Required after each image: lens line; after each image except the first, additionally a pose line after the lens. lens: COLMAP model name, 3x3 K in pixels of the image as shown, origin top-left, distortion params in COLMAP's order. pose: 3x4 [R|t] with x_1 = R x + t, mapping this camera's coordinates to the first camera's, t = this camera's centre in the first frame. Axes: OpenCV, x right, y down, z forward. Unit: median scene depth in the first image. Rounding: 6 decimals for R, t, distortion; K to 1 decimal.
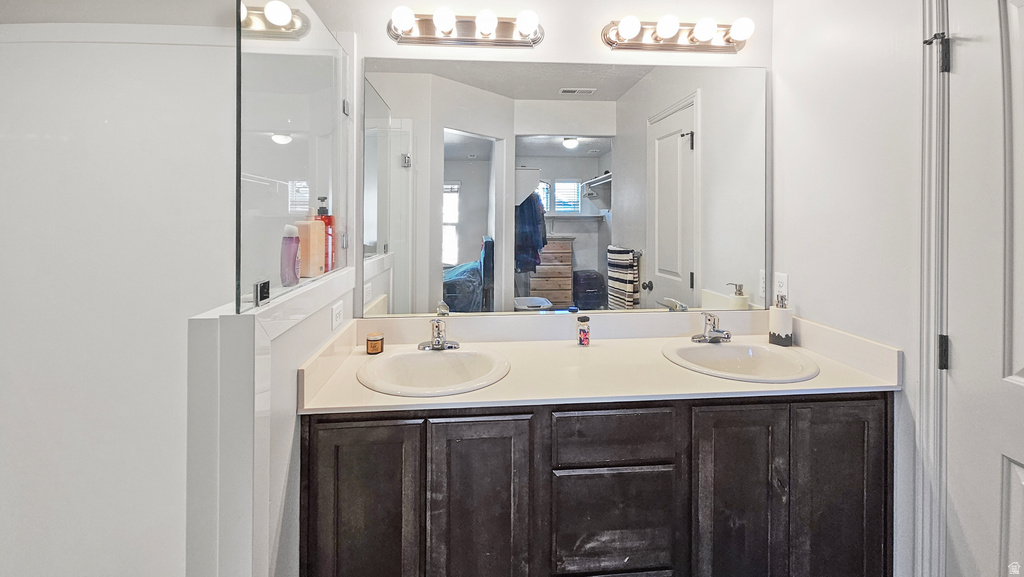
lens RADIAL K [[459.6, 0, 512.8], [0, 459.6, 287.6], [0, 0, 1]] dist [-0.000840, -0.000057]
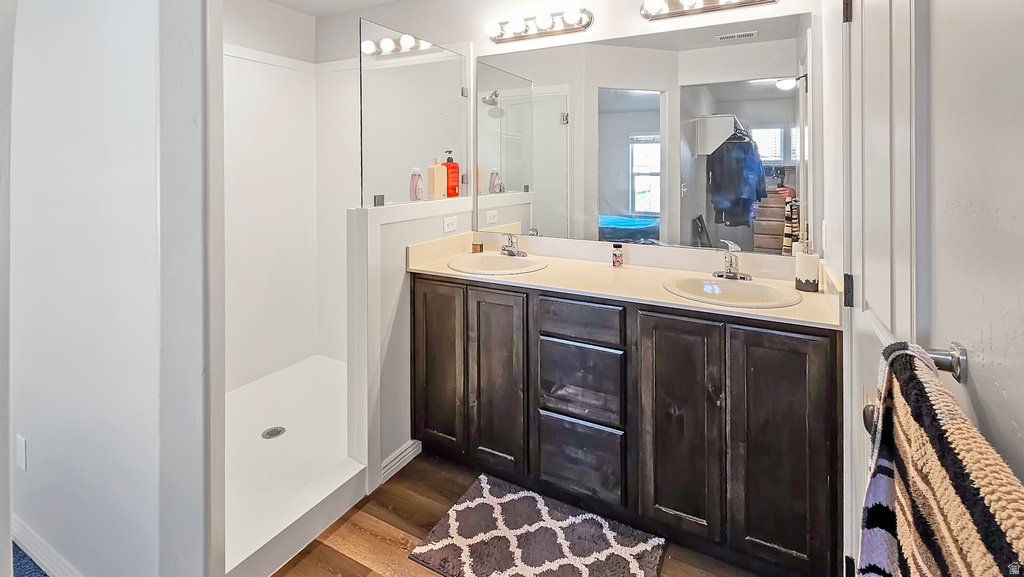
lens RADIAL K [[459.6, 0, 512.8], [0, 459.6, 287.6], [0, 0, 1]] dist [-0.000840, -0.000057]
pose [[0.836975, 0.141016, -0.528760, 0.740765], [-0.086534, 0.988177, 0.126565, 0.057741], [0.540356, -0.060176, 0.839282, -0.279593]]
